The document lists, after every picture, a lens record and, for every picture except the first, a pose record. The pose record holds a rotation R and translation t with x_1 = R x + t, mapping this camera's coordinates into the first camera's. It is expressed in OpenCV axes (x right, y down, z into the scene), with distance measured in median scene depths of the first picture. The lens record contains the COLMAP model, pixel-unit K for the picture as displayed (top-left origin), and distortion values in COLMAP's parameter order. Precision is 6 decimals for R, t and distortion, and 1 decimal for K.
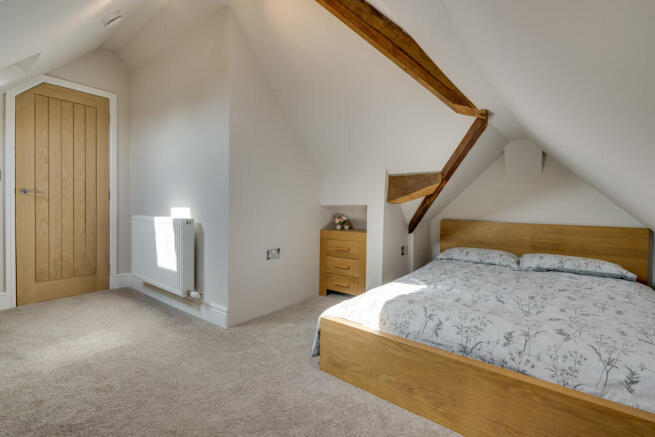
lens RADIAL K [[303.3, 0, 325.2], [0, 303.3, 207.9], [0, 0, 1]] dist [-0.000449, 0.000076]
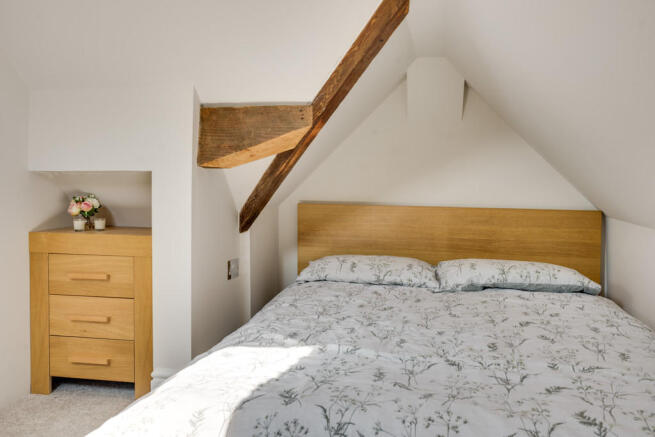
lens RADIAL K [[552.4, 0, 327.5], [0, 552.4, 218.5], [0, 0, 1]] dist [0.008948, 0.003669]
pose [[0.881815, -0.027977, 0.470765, -0.013926], [-0.001819, 0.998029, 0.062721, 0.008637], [-0.471592, -0.056164, 0.880026, 0.196813]]
